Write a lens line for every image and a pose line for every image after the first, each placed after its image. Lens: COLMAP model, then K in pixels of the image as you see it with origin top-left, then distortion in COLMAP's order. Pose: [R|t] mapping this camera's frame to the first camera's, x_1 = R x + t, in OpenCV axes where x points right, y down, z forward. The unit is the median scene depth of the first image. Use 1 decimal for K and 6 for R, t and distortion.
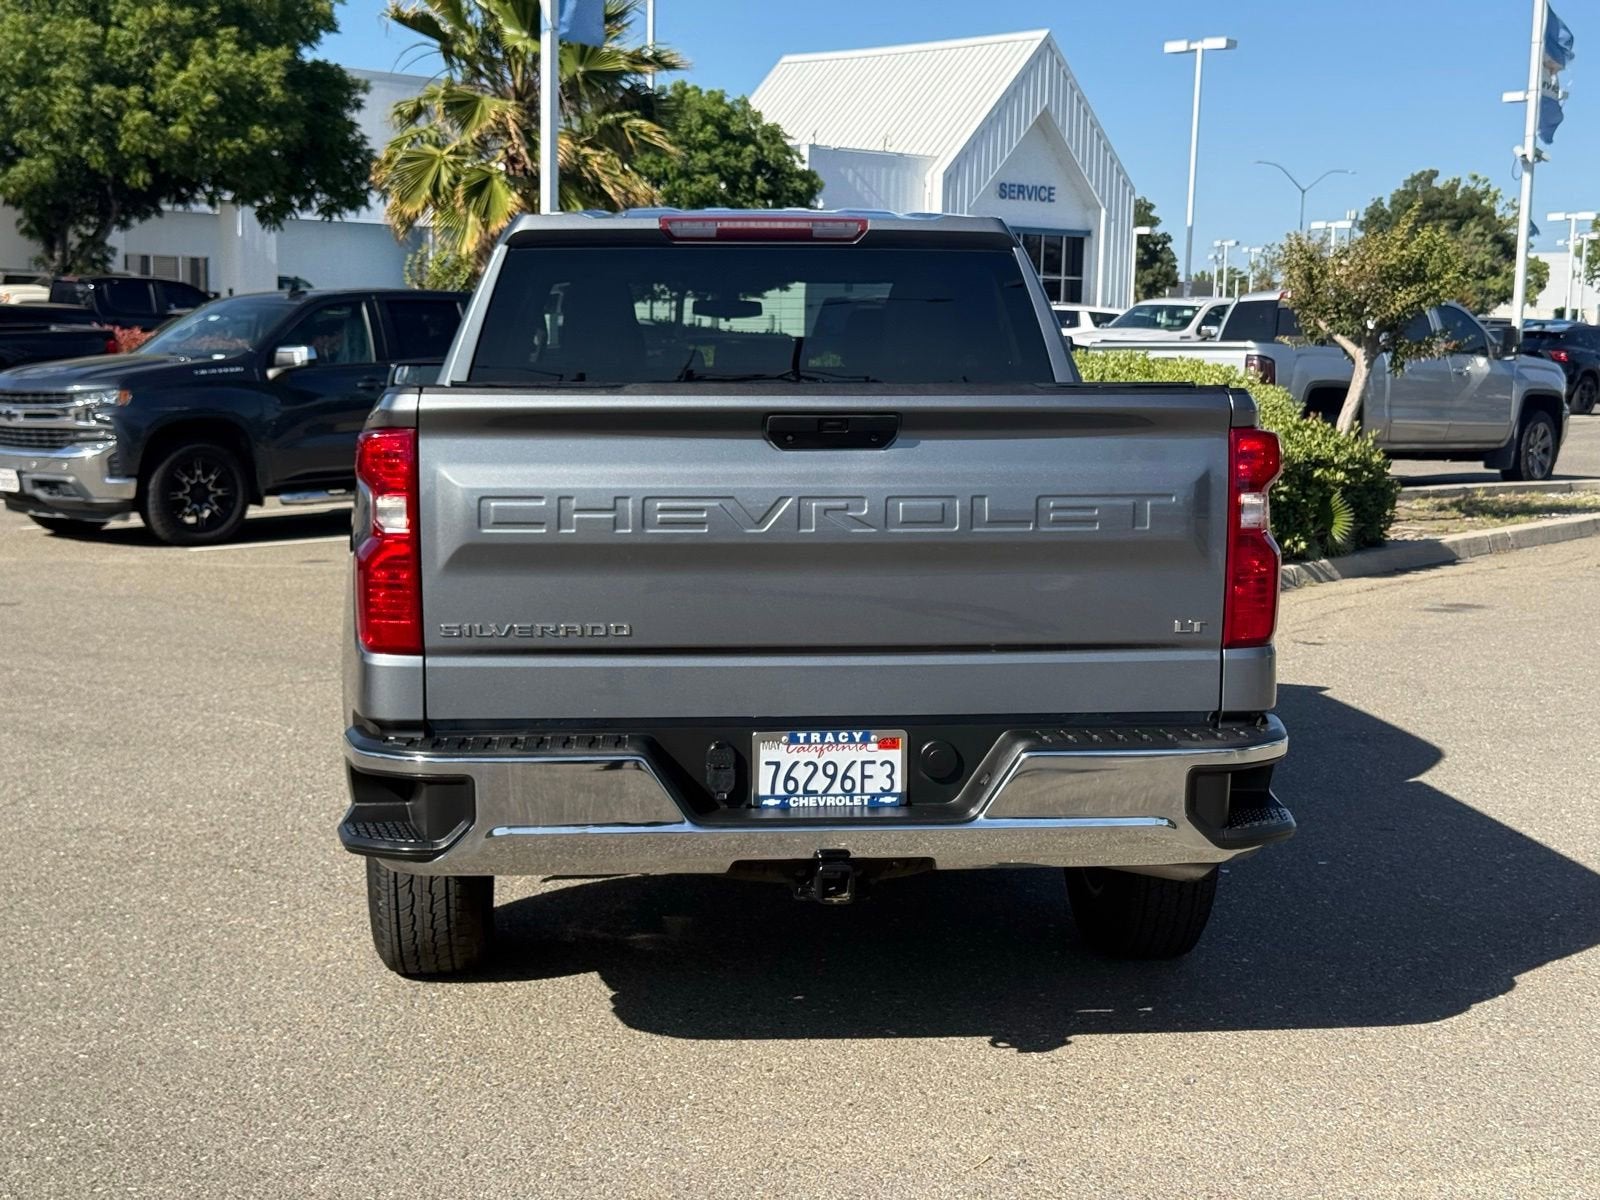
lens RADIAL K [[2234.9, 0, 800.0], [0, 2234.9, 600.0], [0, 0, 1]] dist [0.130209, -0.104626]
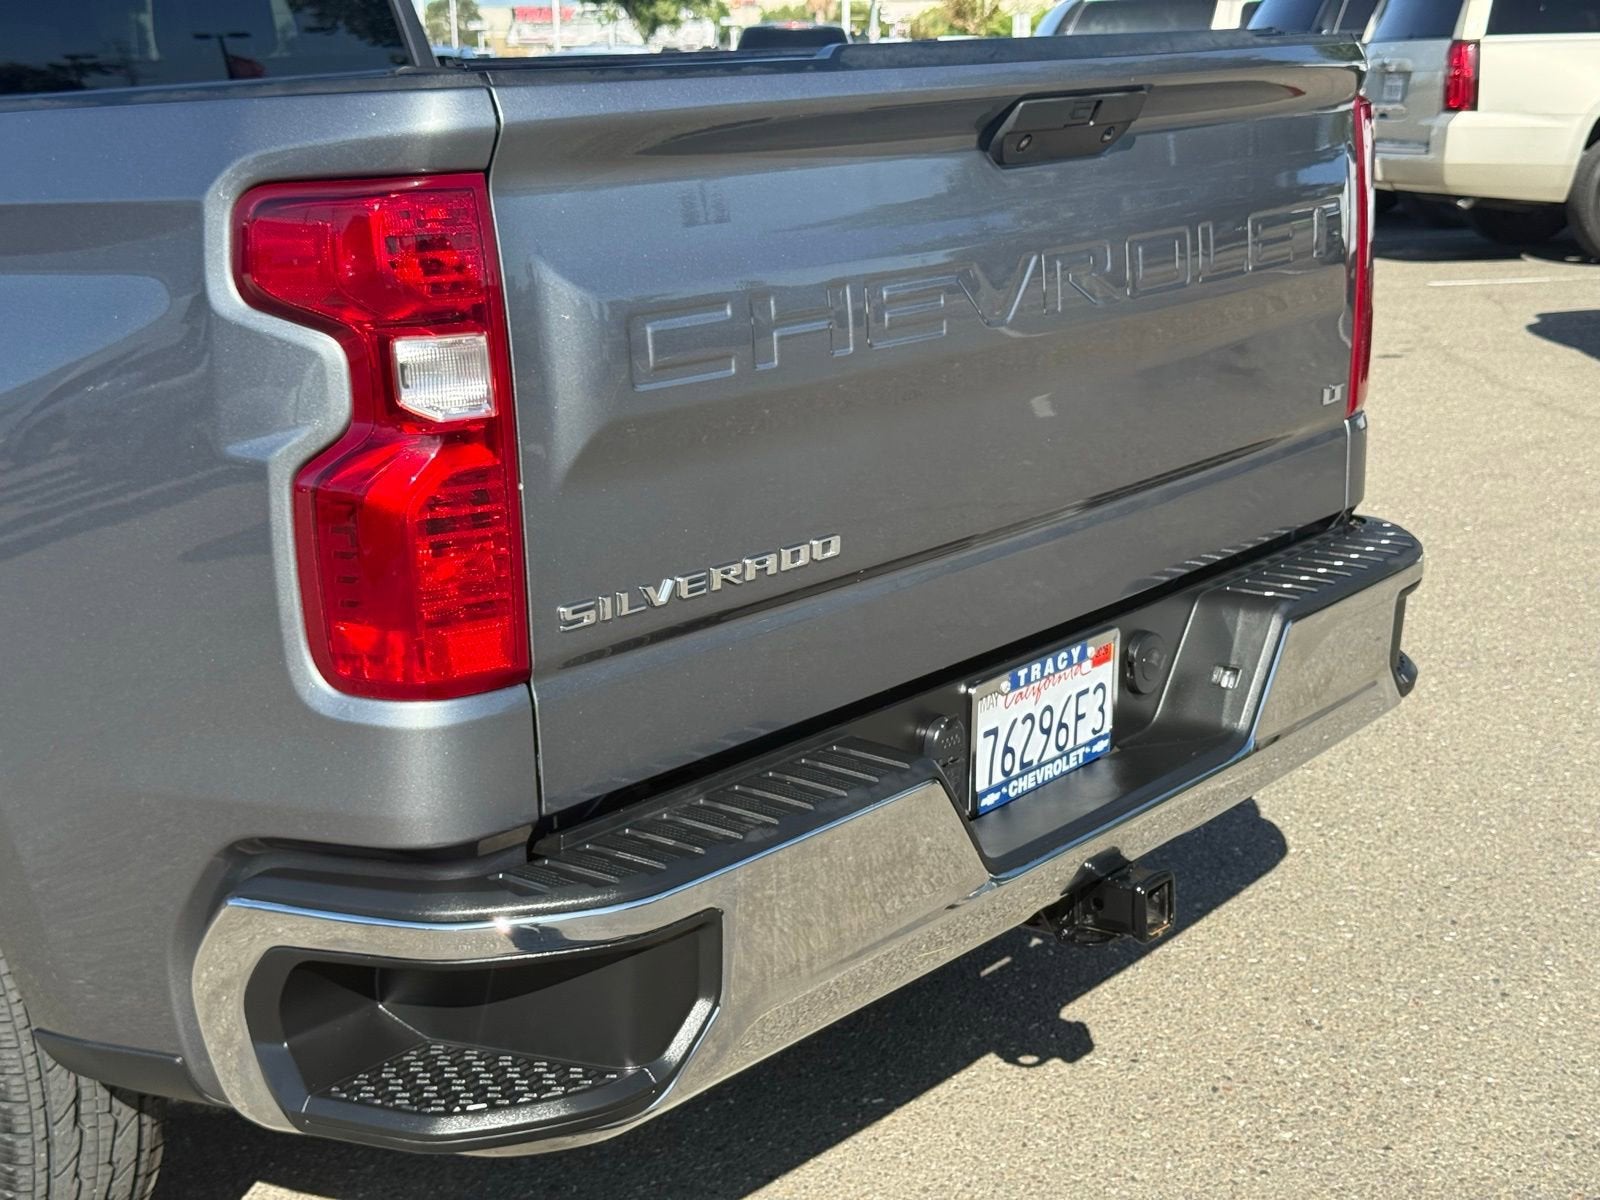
lens RADIAL K [[2234.9, 0, 800.0], [0, 2234.9, 600.0], [0, 0, 1]] dist [0.130209, -0.104626]
pose [[0.685278, -0.195130, 0.701654, -0.435086], [0.115647, 0.980369, 0.159693, -0.055757], [-0.719040, -0.028289, 0.694392, 0.640723]]
